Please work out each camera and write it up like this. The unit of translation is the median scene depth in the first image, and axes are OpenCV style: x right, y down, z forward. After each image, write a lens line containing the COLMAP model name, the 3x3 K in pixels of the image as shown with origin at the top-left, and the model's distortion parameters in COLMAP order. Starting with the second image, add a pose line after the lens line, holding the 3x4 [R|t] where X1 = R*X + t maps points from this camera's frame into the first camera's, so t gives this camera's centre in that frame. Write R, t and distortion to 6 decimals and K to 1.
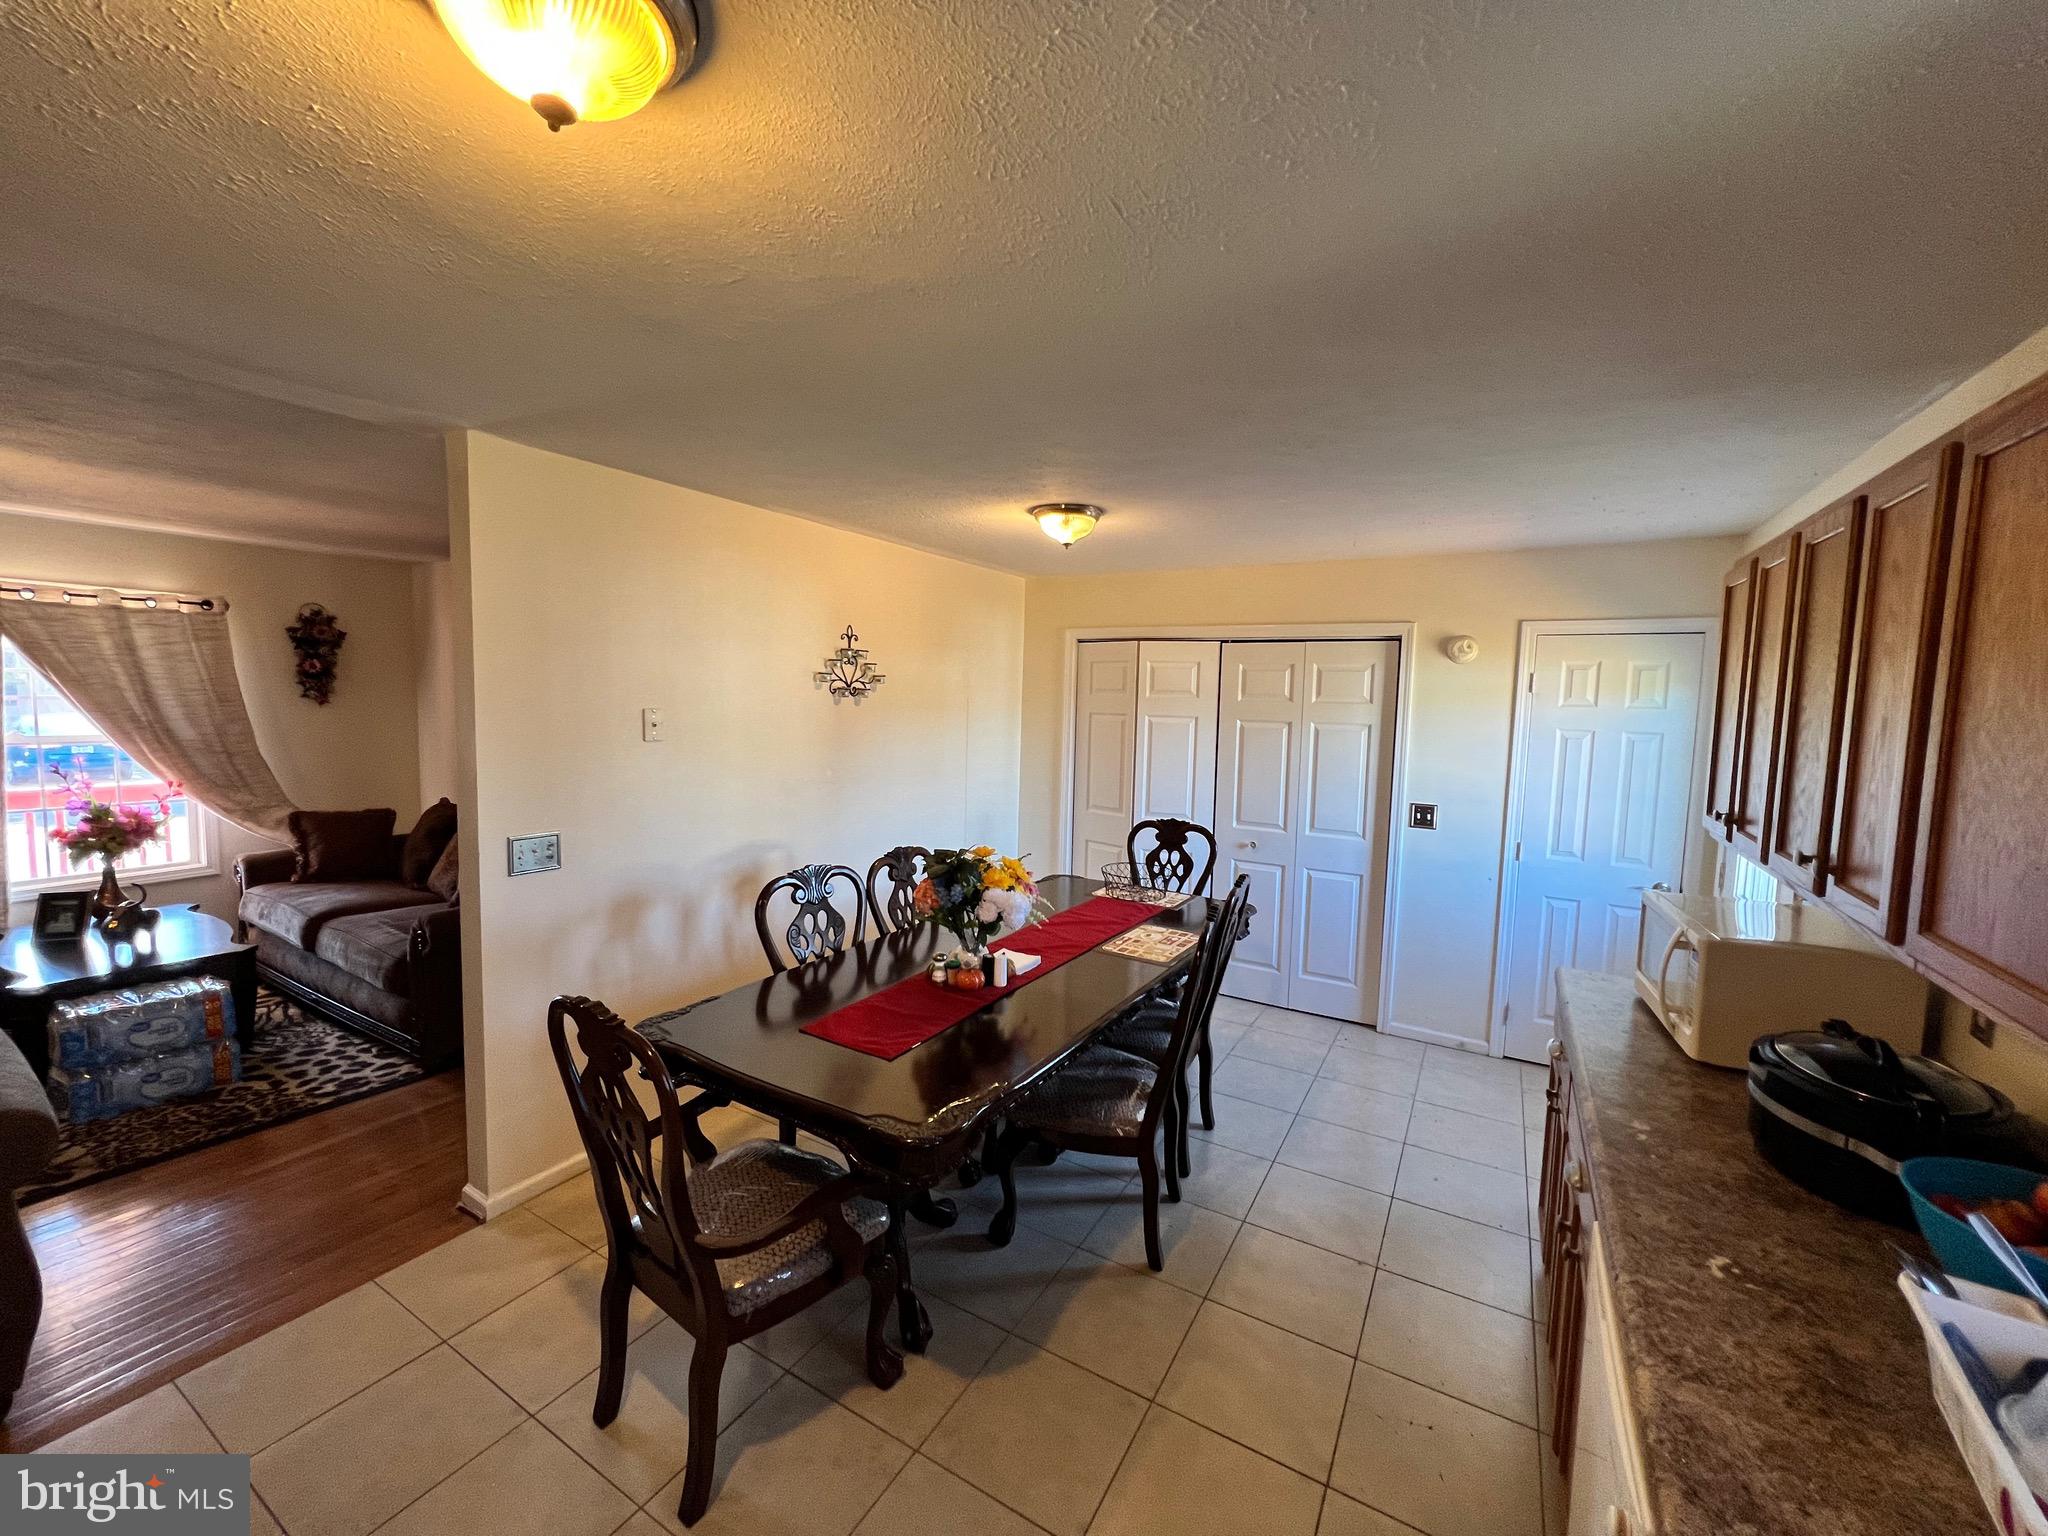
lens RADIAL K [[819.1, 0, 1020.4], [0, 819.1, 761.1], [0, 0, 1]] dist [-0.001426, 0.000407]
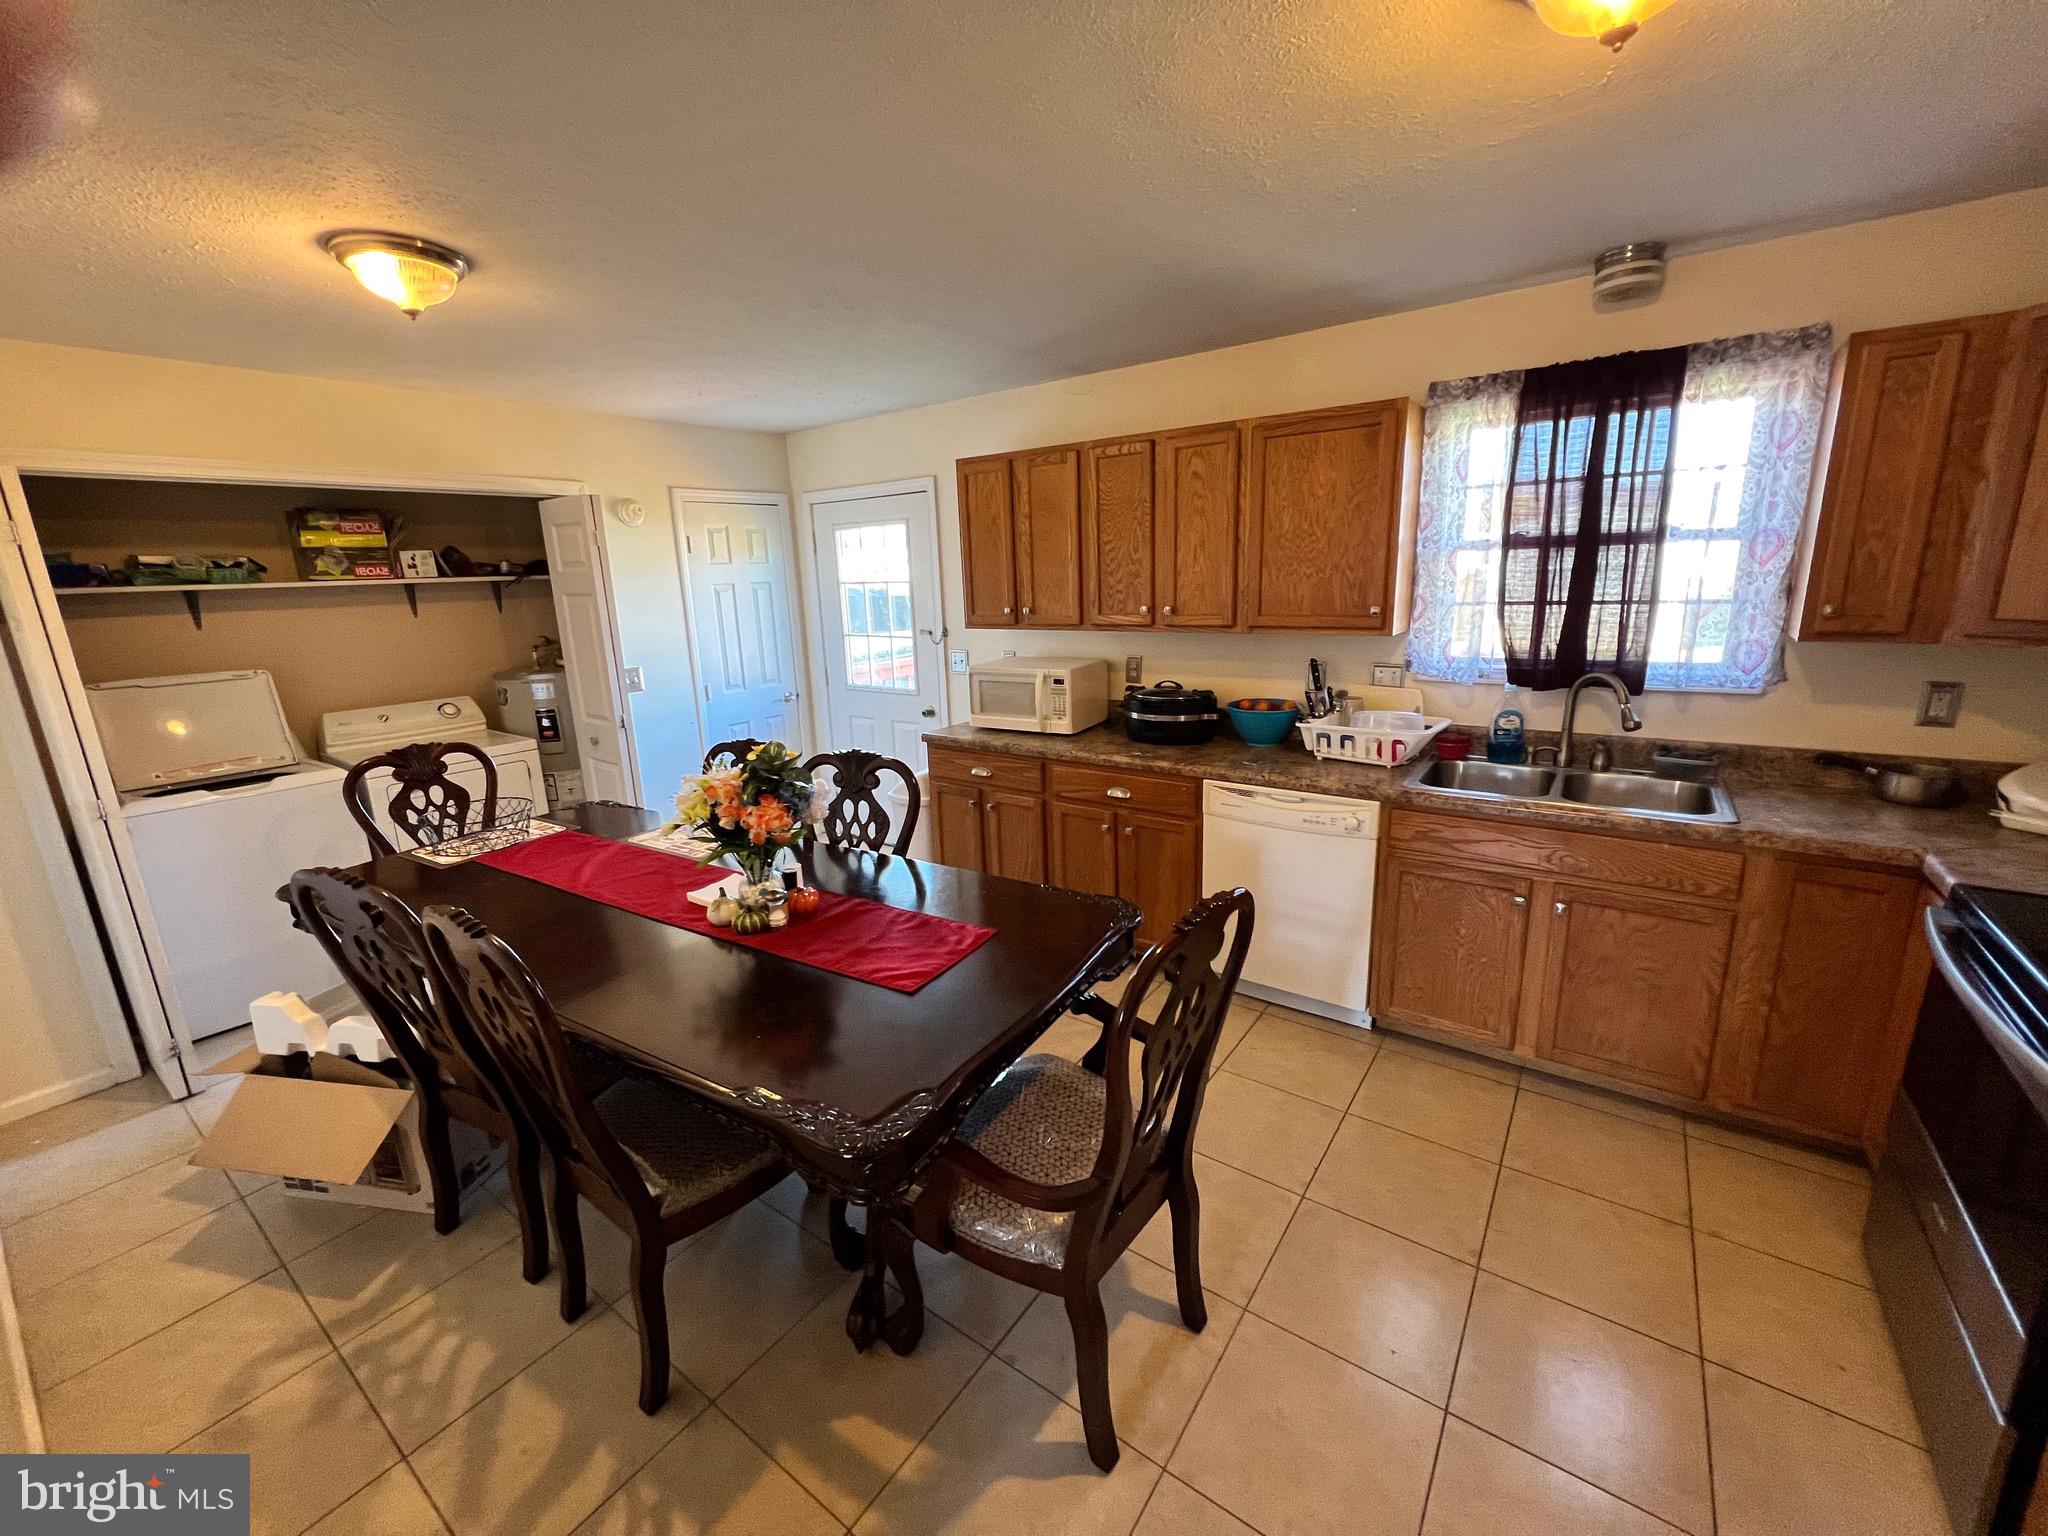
lens RADIAL K [[819.1, 0, 1027.1], [0, 819.1, 757.7], [0, 0, 1]] dist [-0.001426, 0.000407]
pose [[0.097767, -0.254366, 0.962154, -0.455651], [0.119042, 0.962833, 0.242450, -0.028234], [-0.988064, 0.090833, 0.124414, 0.392086]]
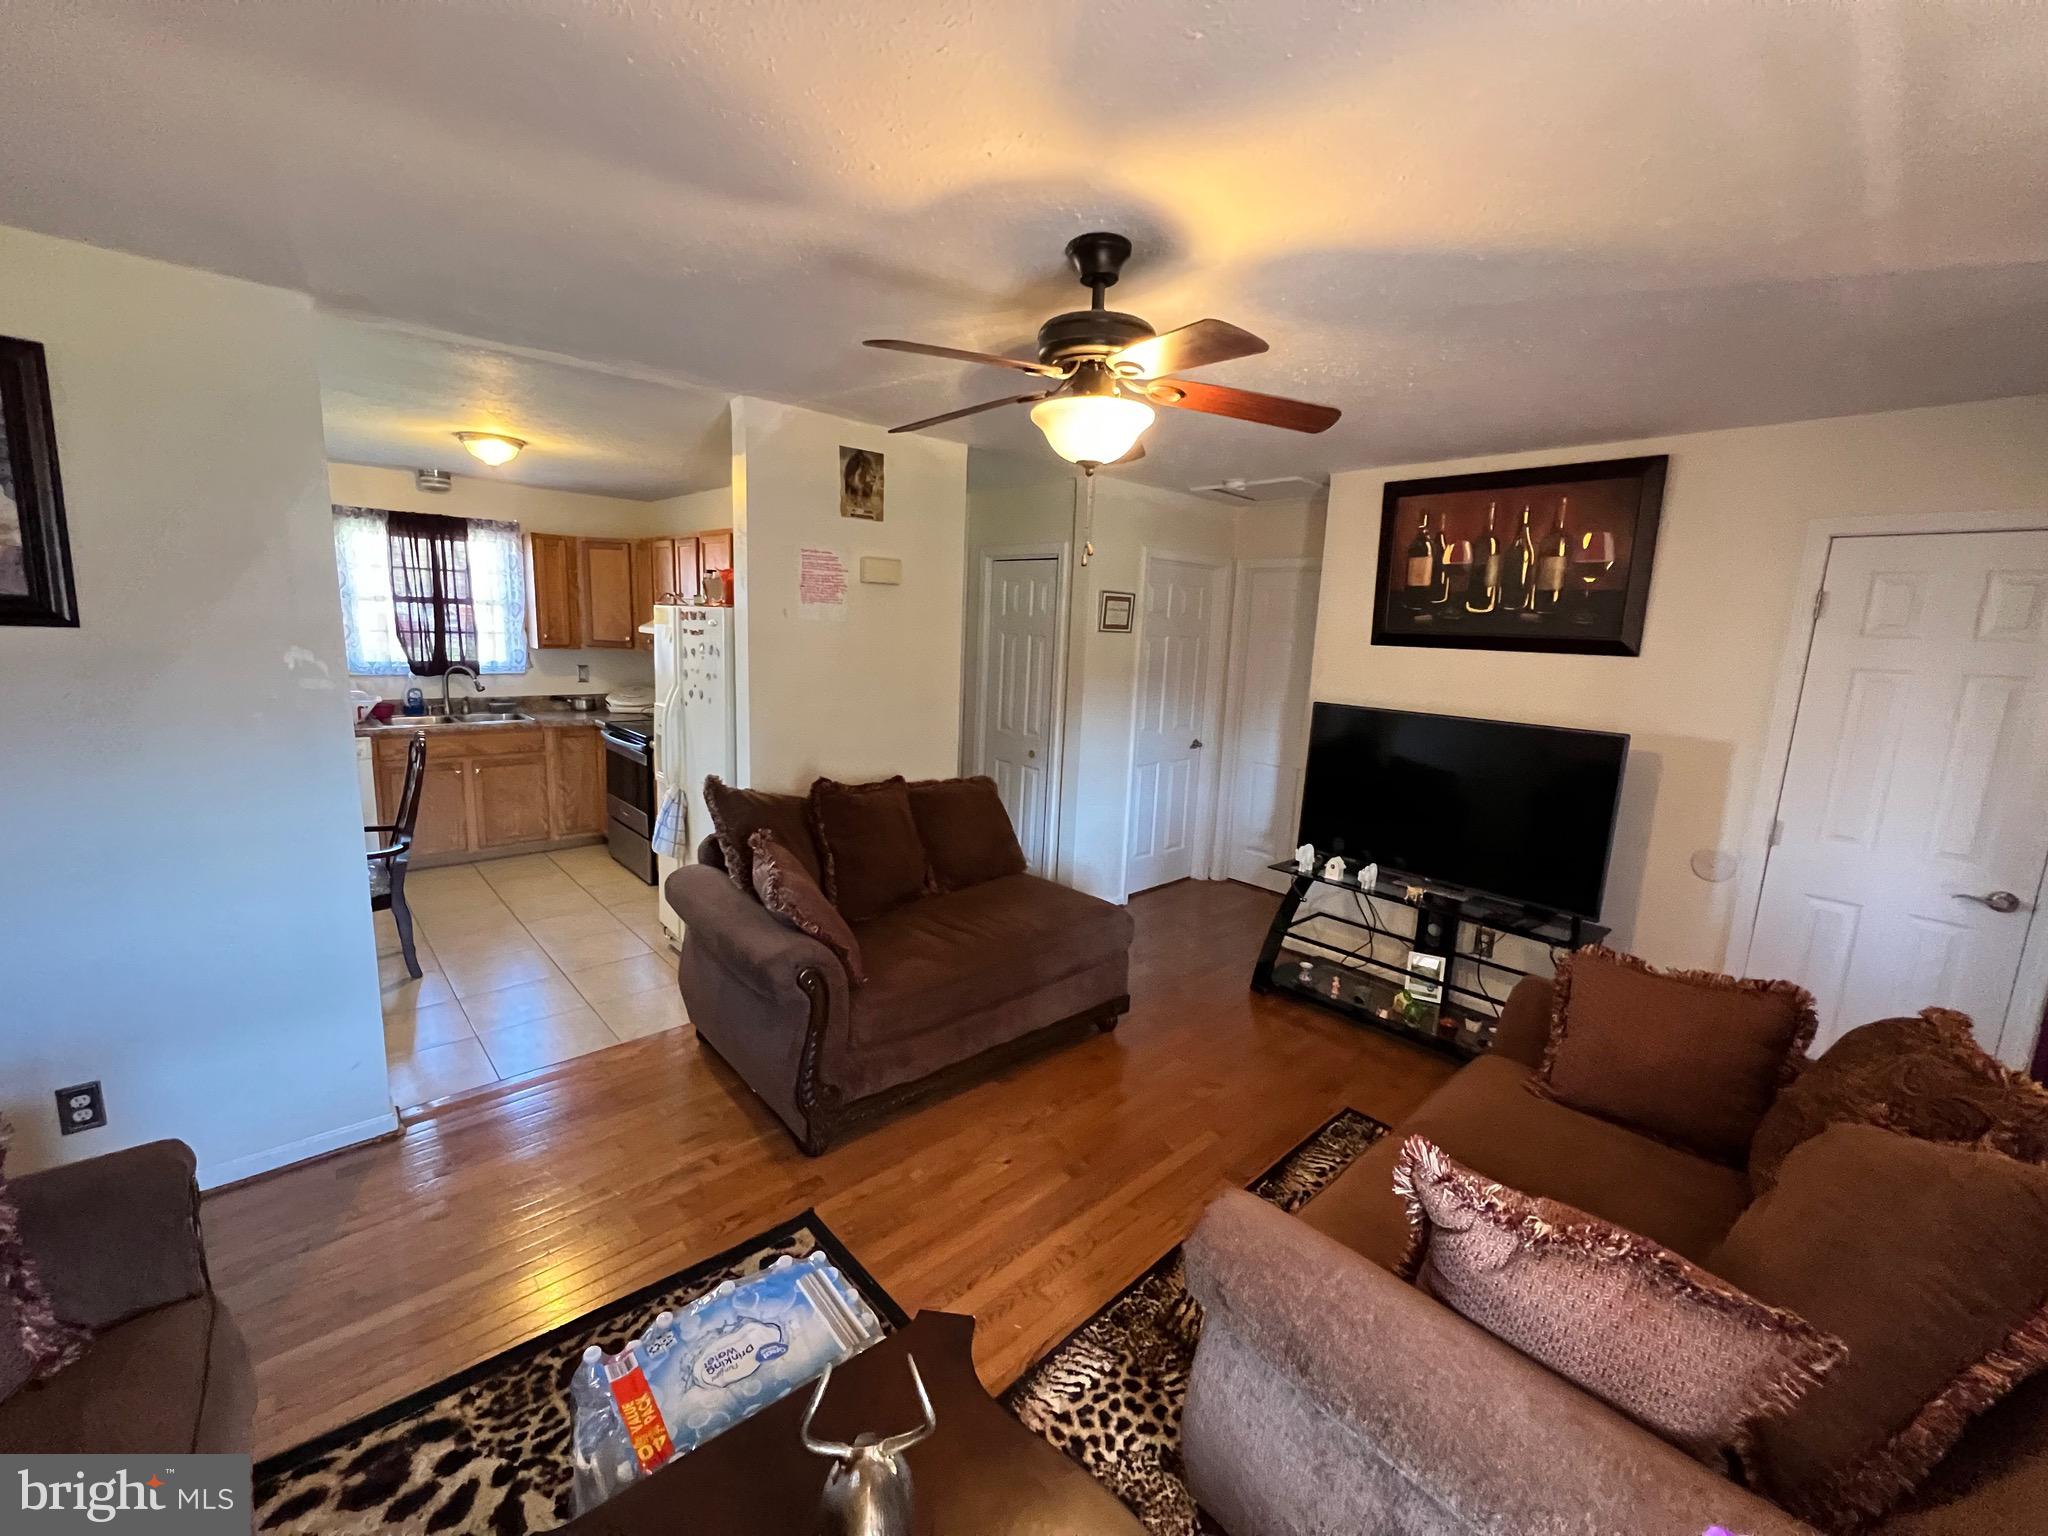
lens RADIAL K [[819.1, 0, 1015.1], [0, 819.1, 761.0], [0, 0, 1]] dist [-0.001426, 0.000407]
pose [[-0.953619, -0.115577, 0.277945, -0.993879], [-0.045380, 0.967998, 0.246822, -0.098289], [-0.297577, 0.222761, -0.928346, 0.988208]]
